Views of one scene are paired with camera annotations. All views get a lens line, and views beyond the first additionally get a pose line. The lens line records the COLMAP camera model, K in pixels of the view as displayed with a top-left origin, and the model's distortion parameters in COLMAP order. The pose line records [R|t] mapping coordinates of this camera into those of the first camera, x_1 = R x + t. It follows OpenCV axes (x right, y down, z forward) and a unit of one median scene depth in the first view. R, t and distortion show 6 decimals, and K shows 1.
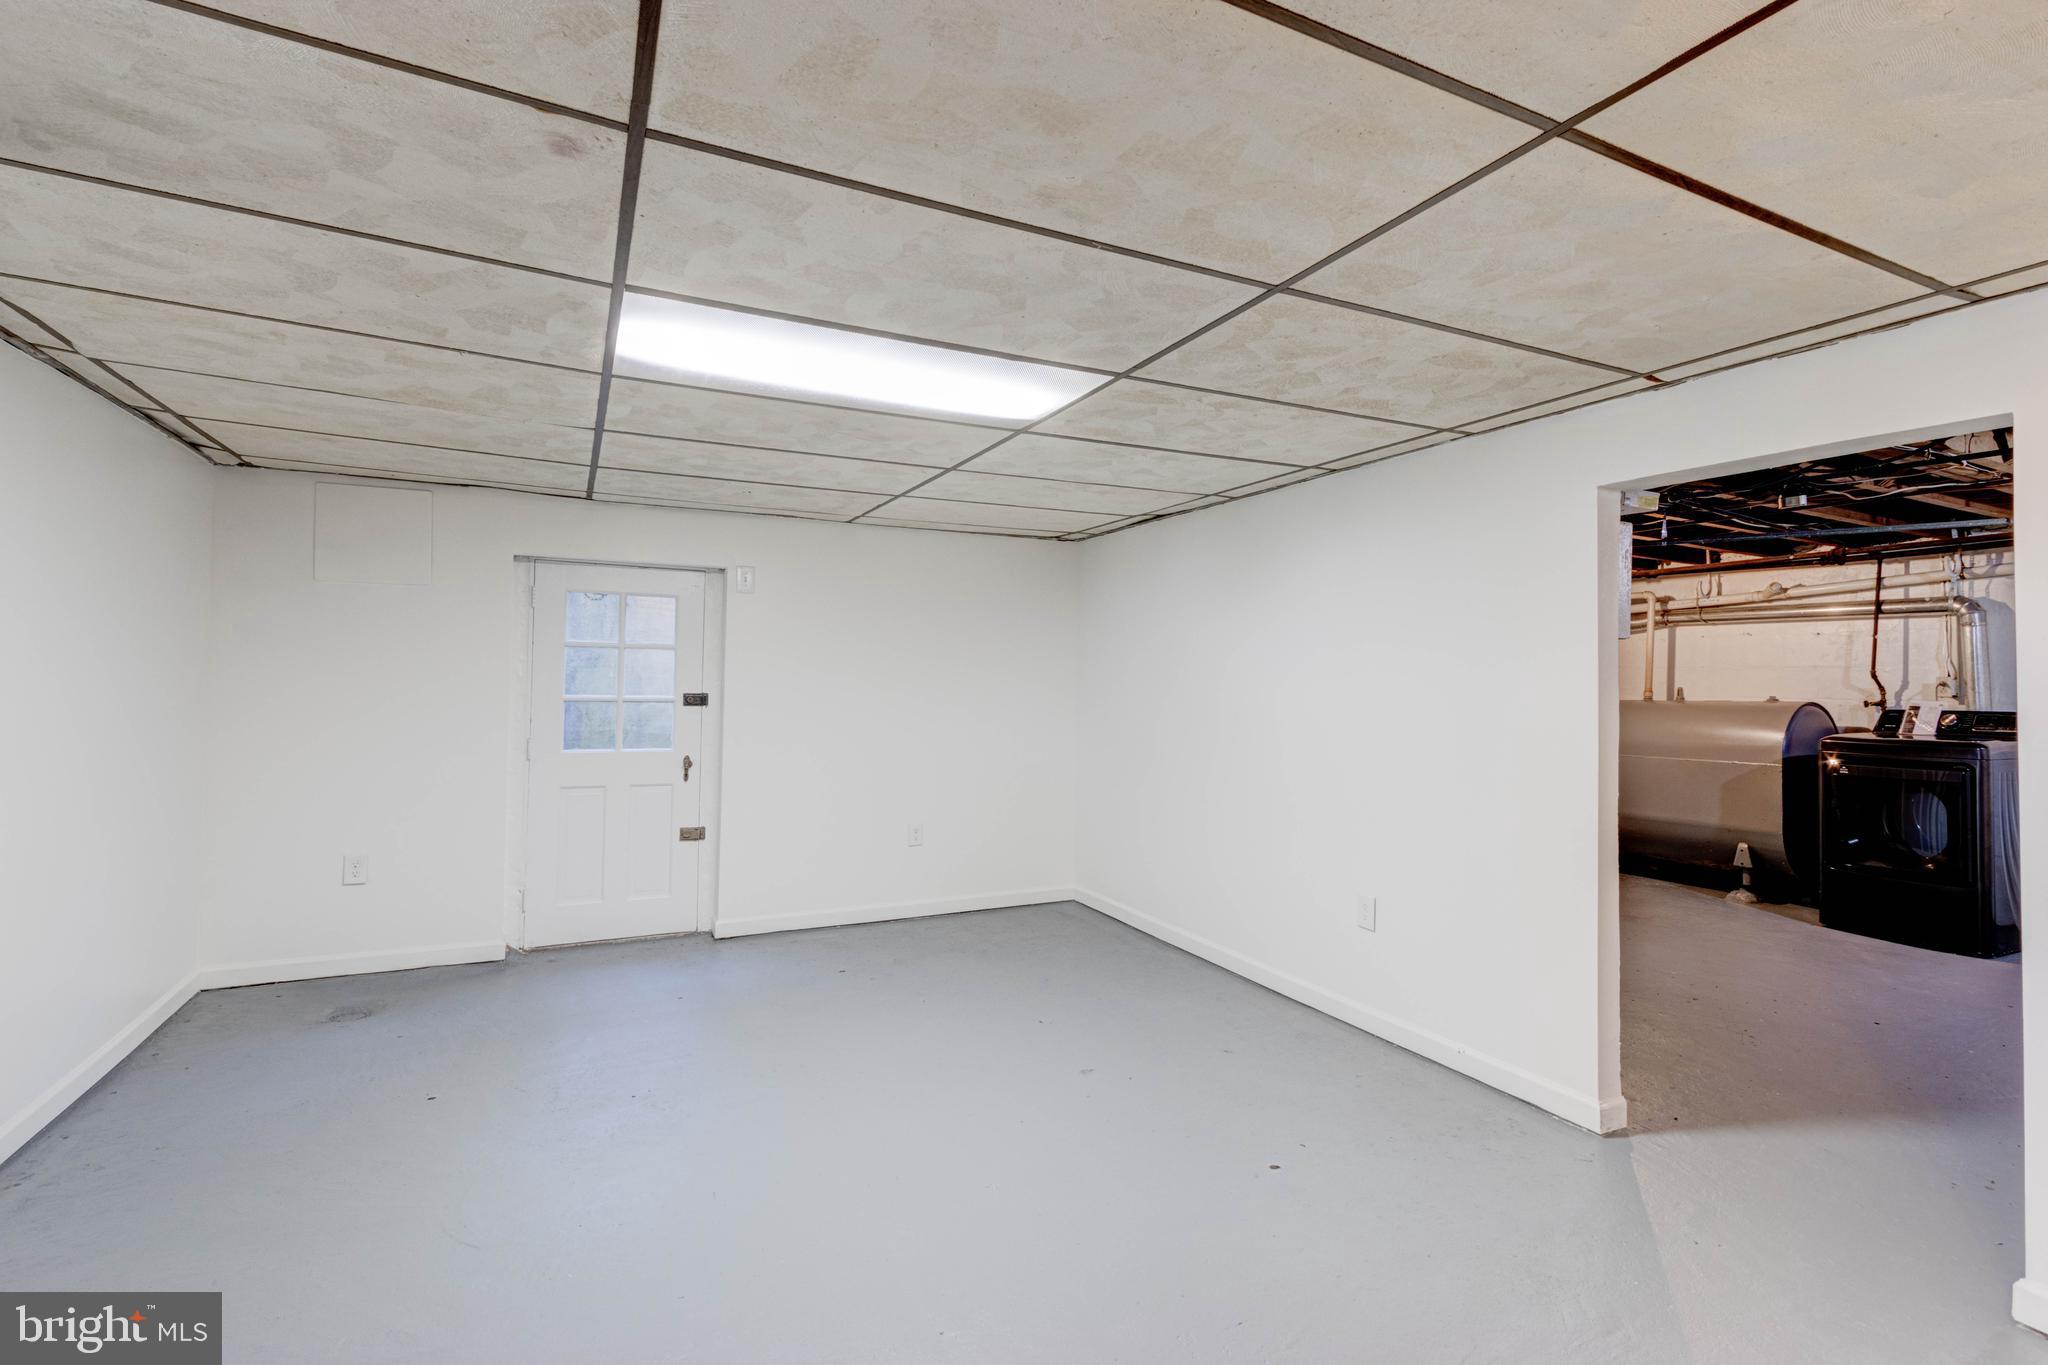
lens RADIAL K [[938.7, 0, 1028.0], [0, 938.7, 665.8], [0, 0, 1]] dist [0.008829, -0.001419]
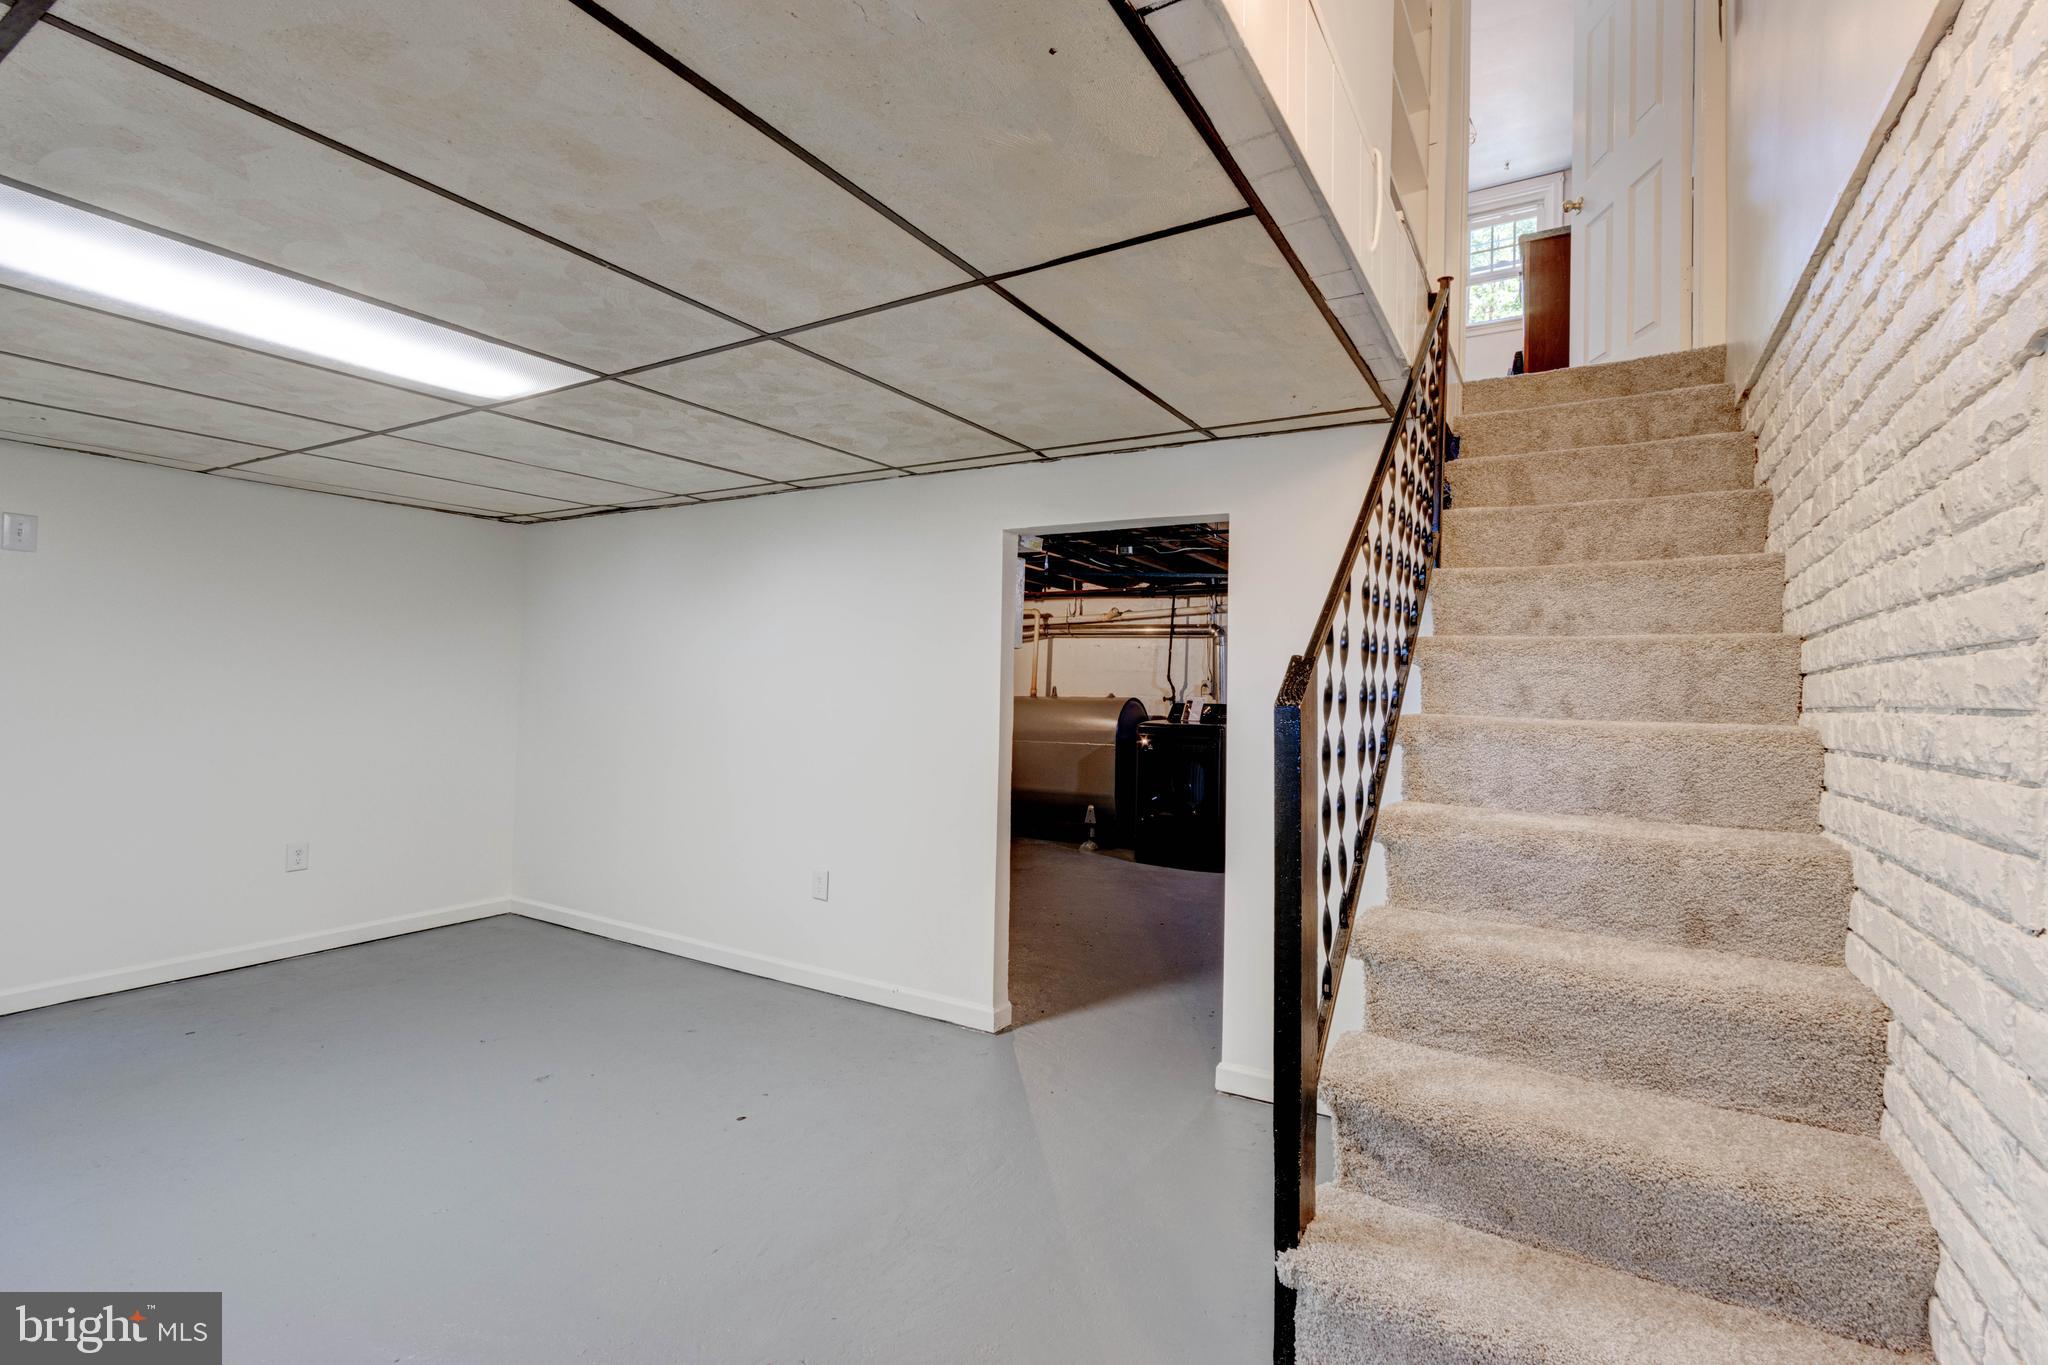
lens RADIAL K [[961.2, 0, 1000.9], [0, 961.2, 718.4], [0, 0, 1]] dist [0.002819, -0.000470]
pose [[0.854128, -0.010451, 0.519958, -0.062089], [-0.020633, 0.998330, 0.053960, -0.003234], [-0.519654, -0.056817, 0.852486, -0.098128]]
